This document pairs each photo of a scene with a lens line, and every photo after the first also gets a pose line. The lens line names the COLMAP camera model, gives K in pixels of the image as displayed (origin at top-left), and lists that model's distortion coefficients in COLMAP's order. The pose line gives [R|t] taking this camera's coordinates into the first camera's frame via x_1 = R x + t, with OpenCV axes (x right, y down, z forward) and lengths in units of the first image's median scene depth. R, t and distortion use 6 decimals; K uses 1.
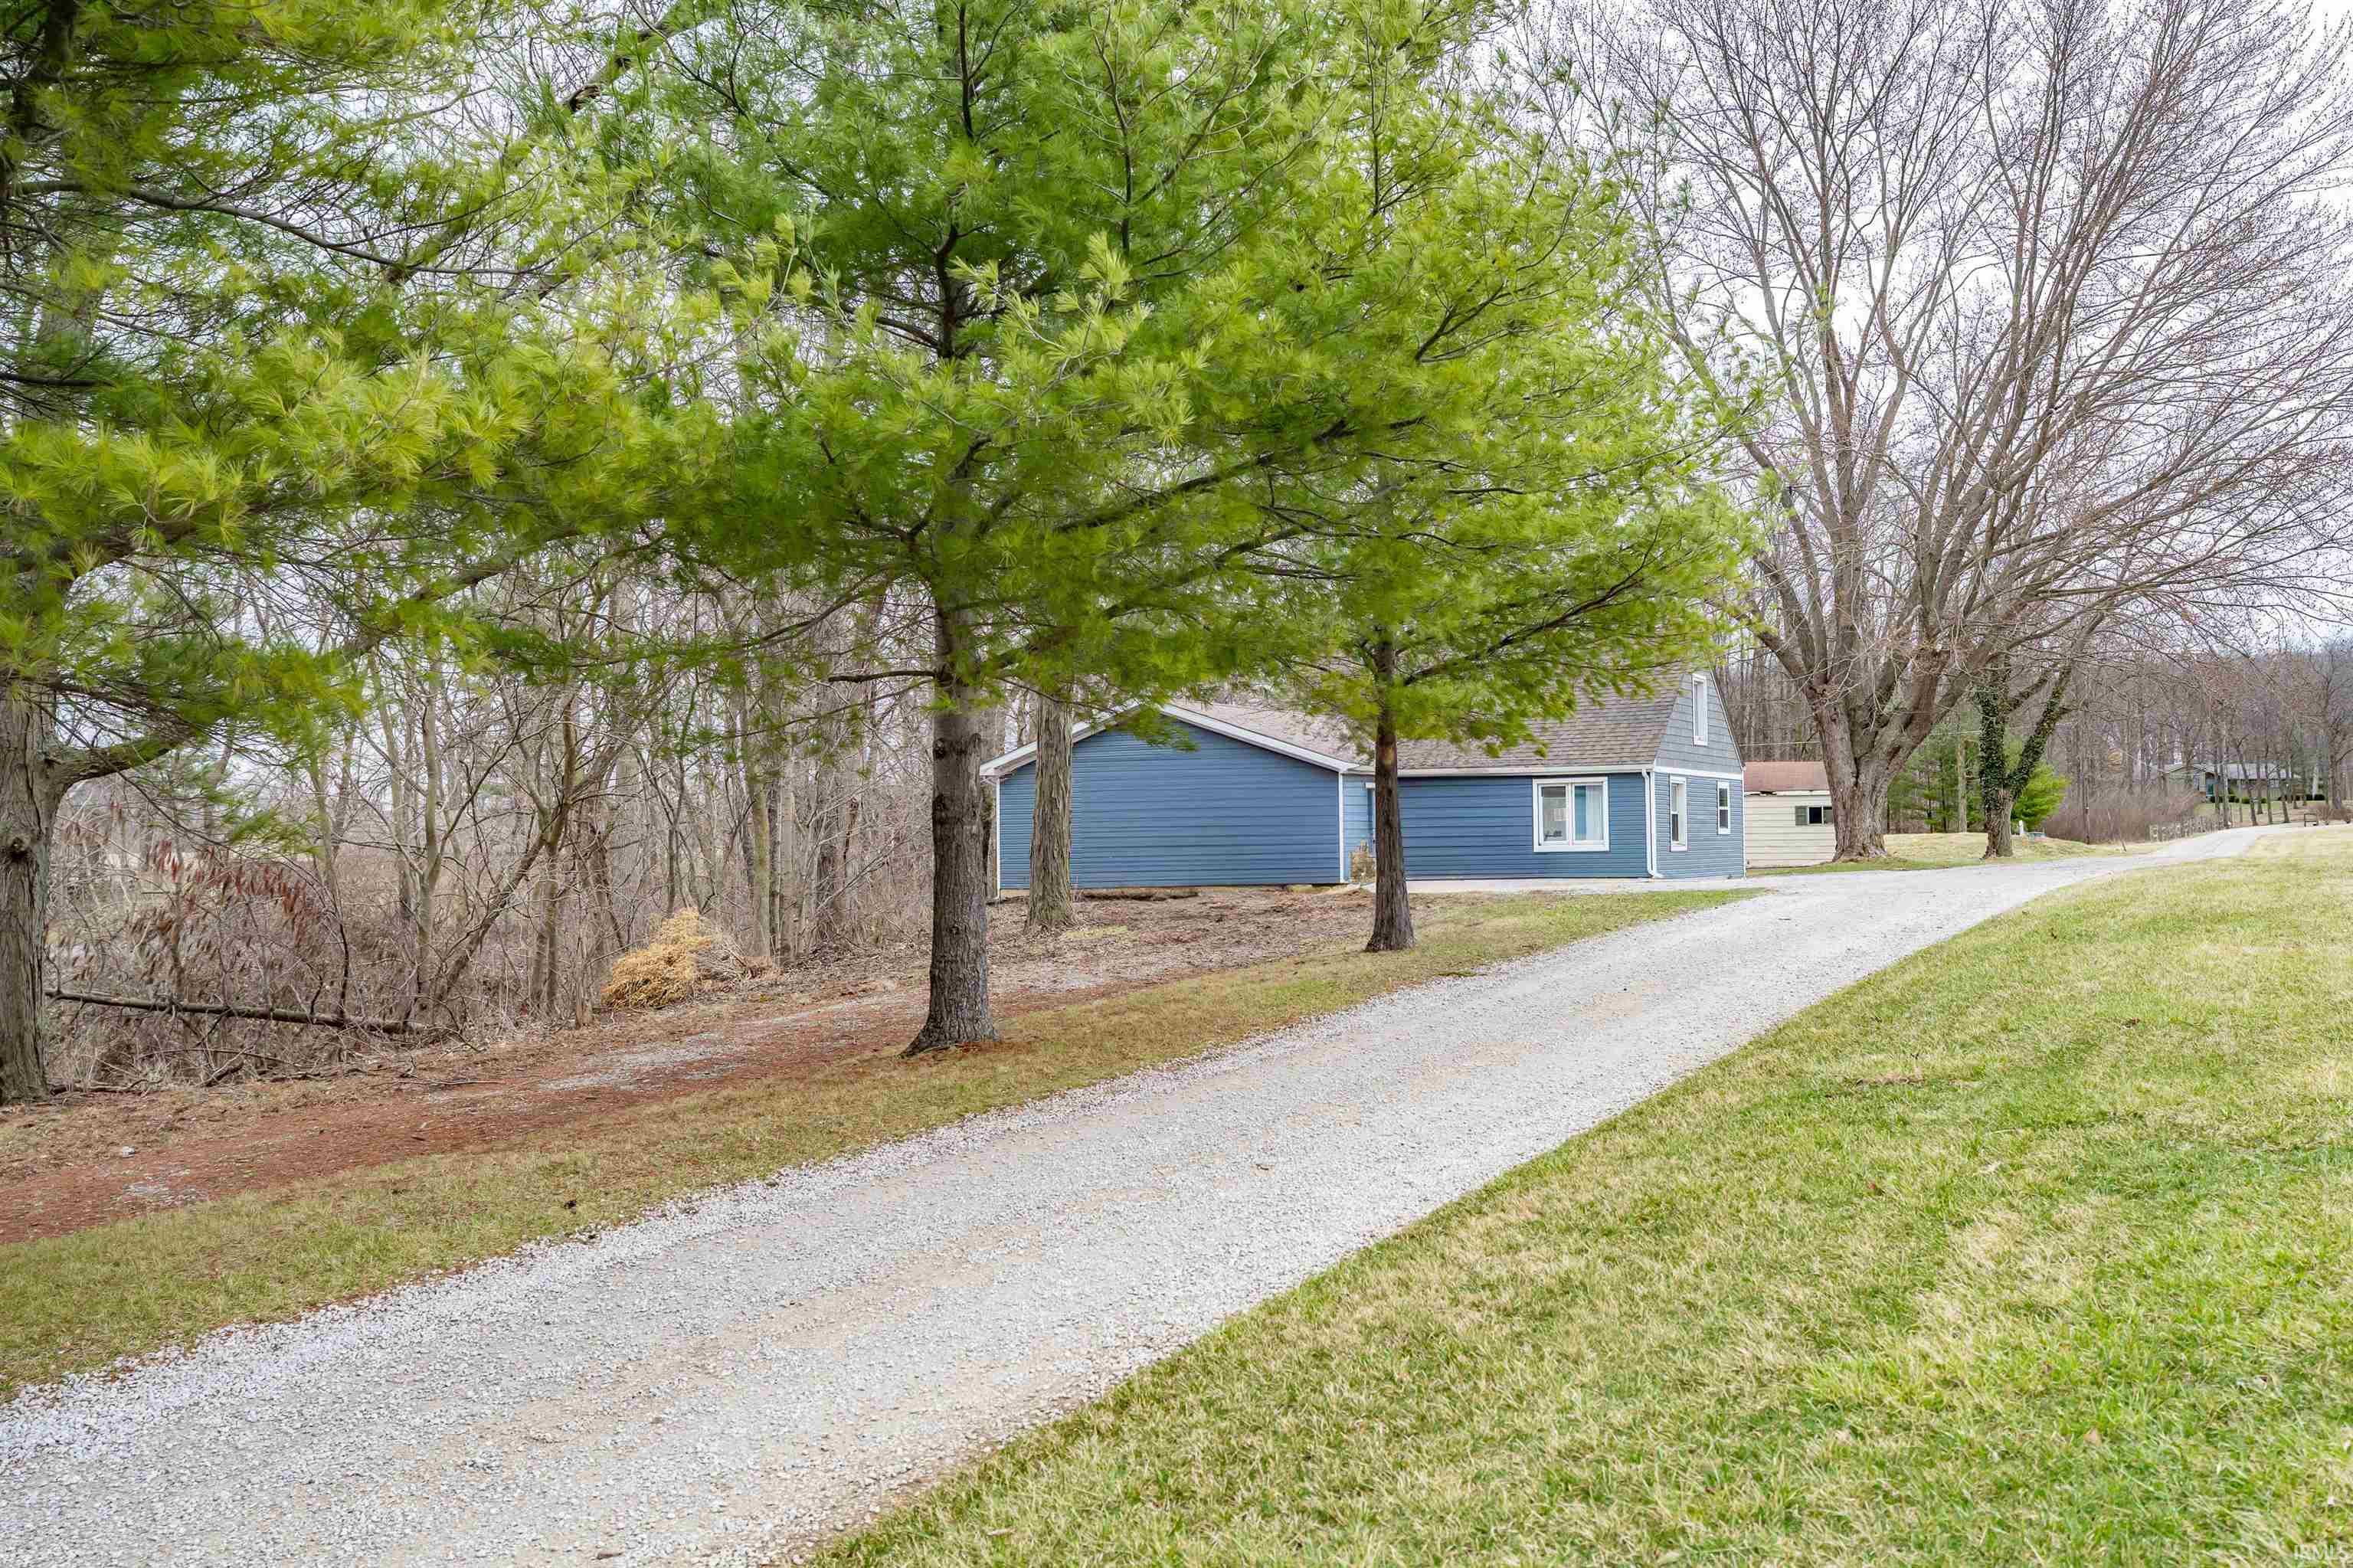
lens RADIAL K [[2019.0, 0, 1176.5], [0, 2019.0, 784.0], [0, 0, 1]] dist [-0.003835, -0.001802]
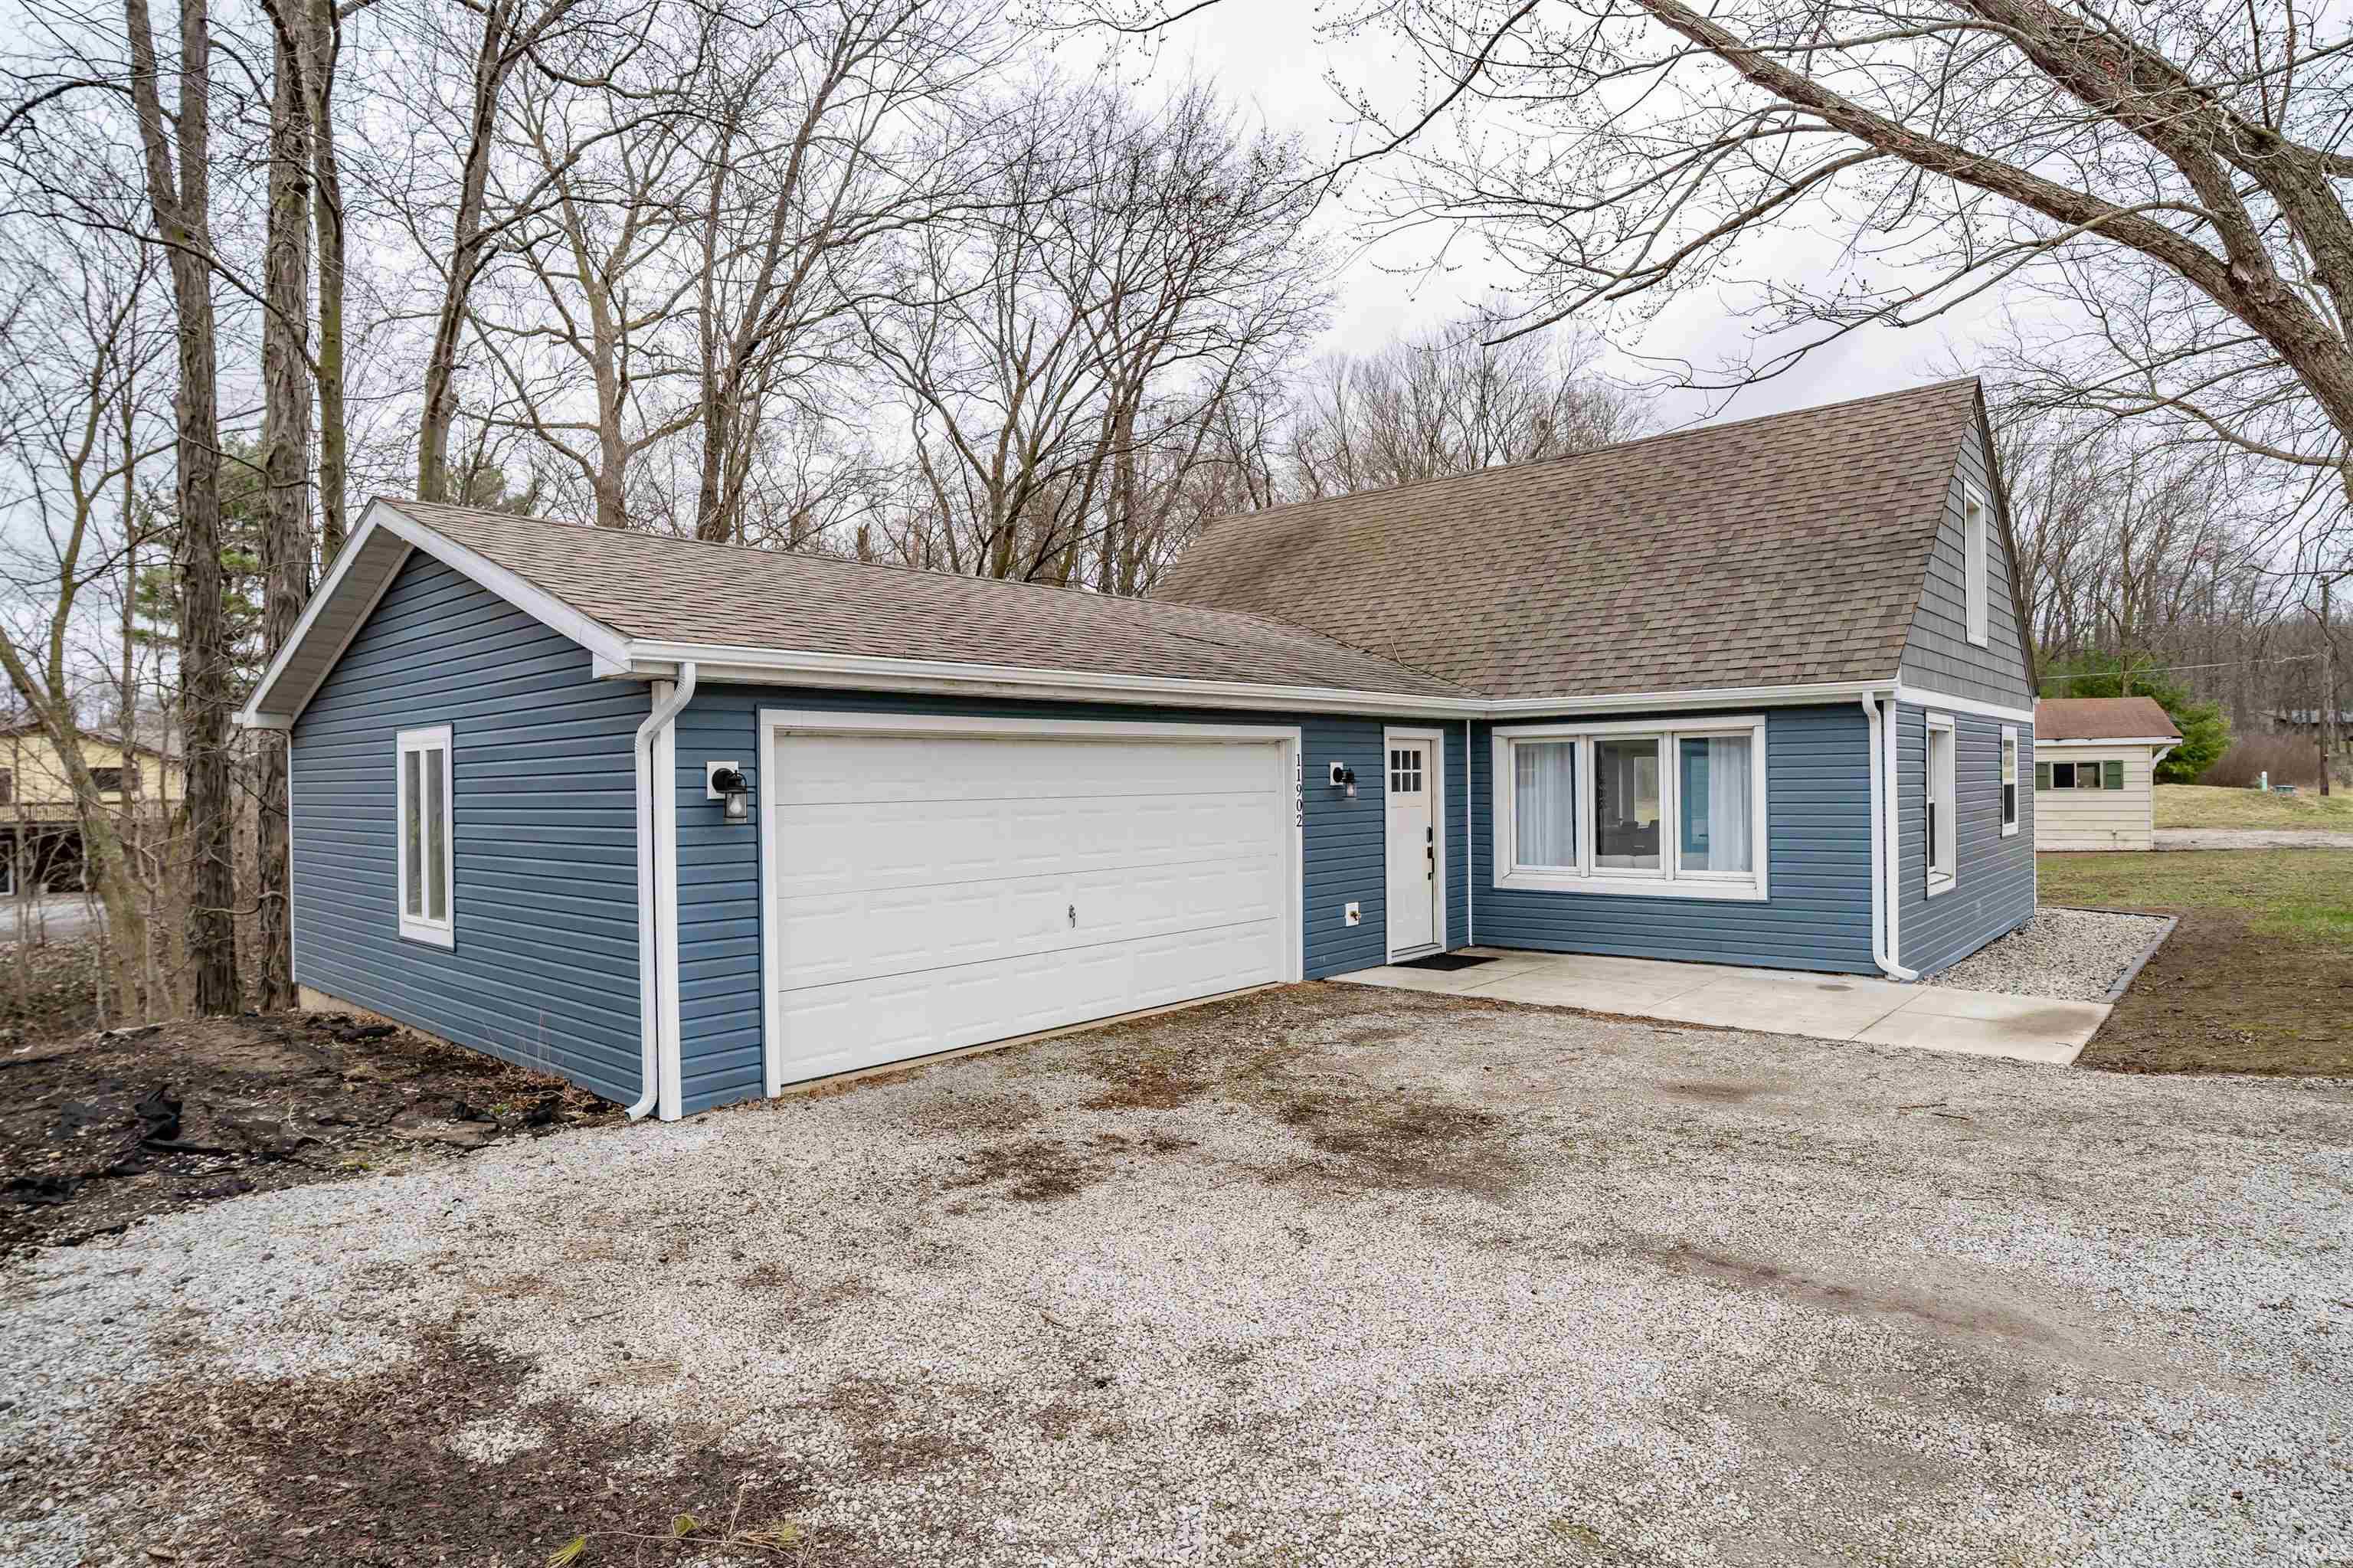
lens RADIAL K [[1307.3, 0, 1182.5], [0, 1307.3, 775.5], [0, 0, 1]] dist [-0.028837, 0.001537]
pose [[0.982361, -0.004479, -0.186942, 0.144323], [0.010063, 0.999531, 0.028932, -0.000238], [0.186725, -0.030303, 0.981945, 0.705126]]
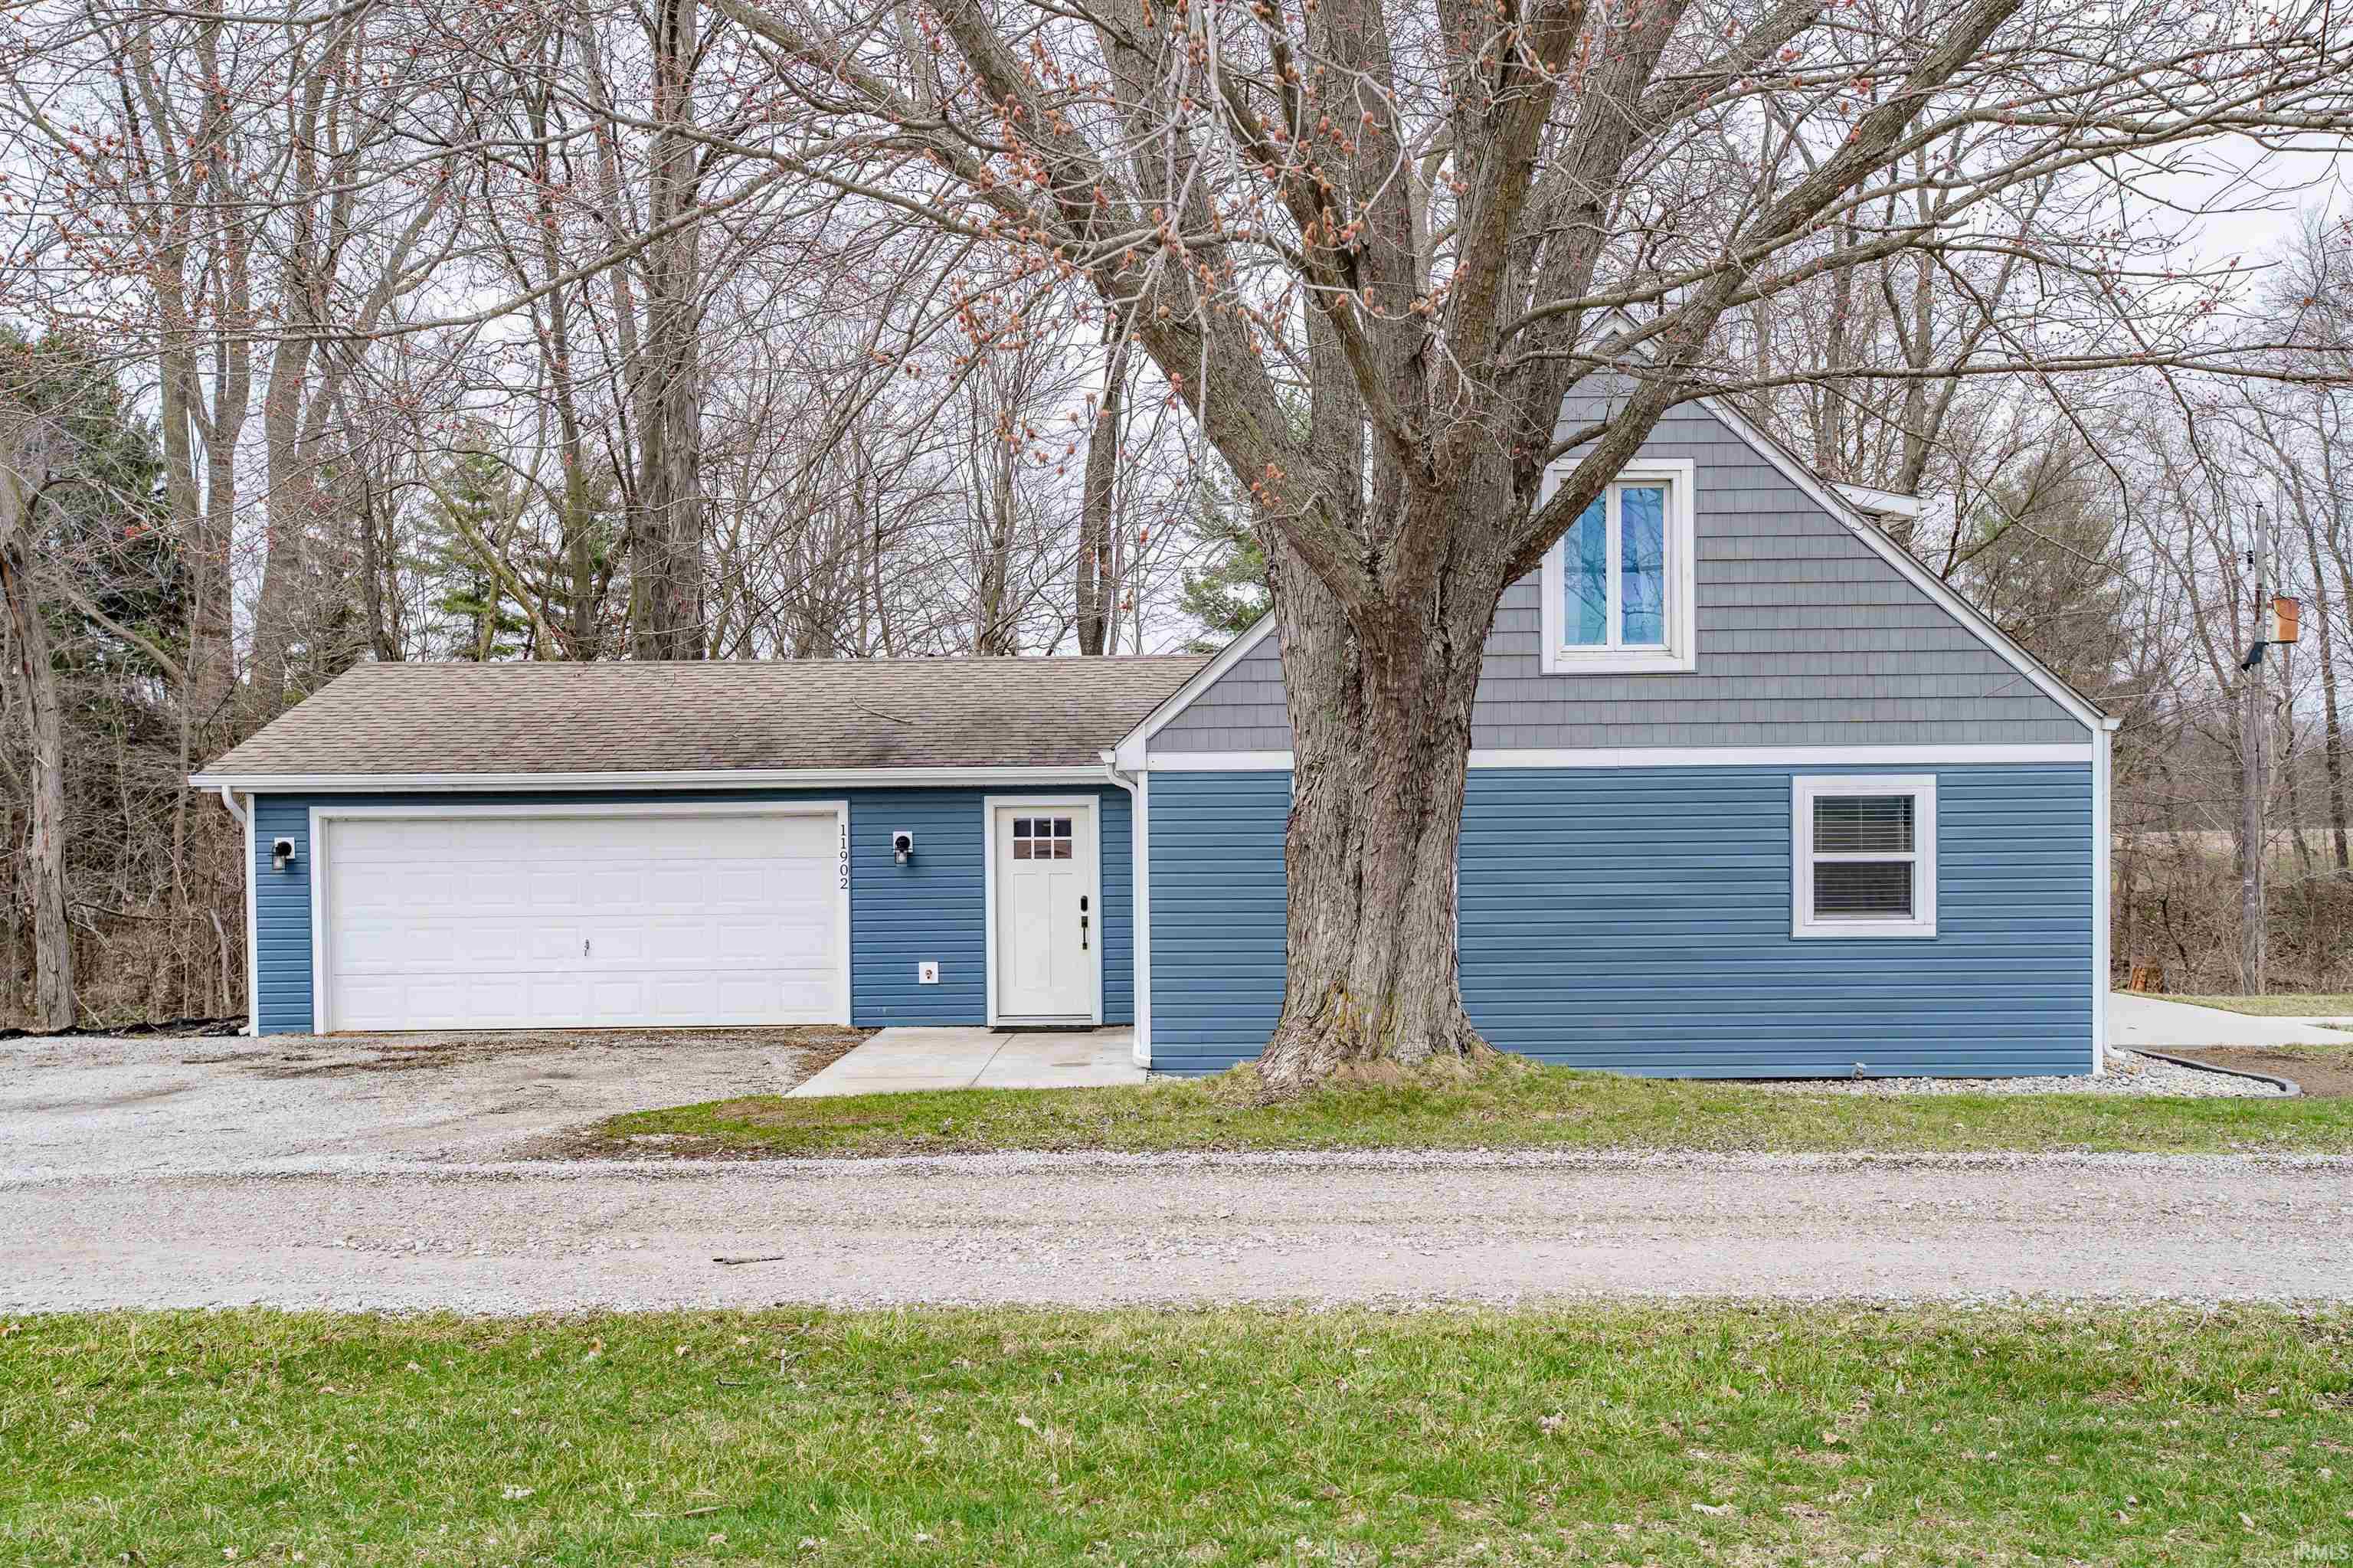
lens RADIAL K [[2209.8, 0, 1180.0], [0, 2209.8, 837.7], [0, 0, 1]] dist [0.069032, 0.000413]
pose [[0.488795, 0.001284, -0.872398, 0.558022], [0.030847, 0.999348, 0.018755, -0.000853], [0.871853, -0.036078, 0.488437, 0.781278]]
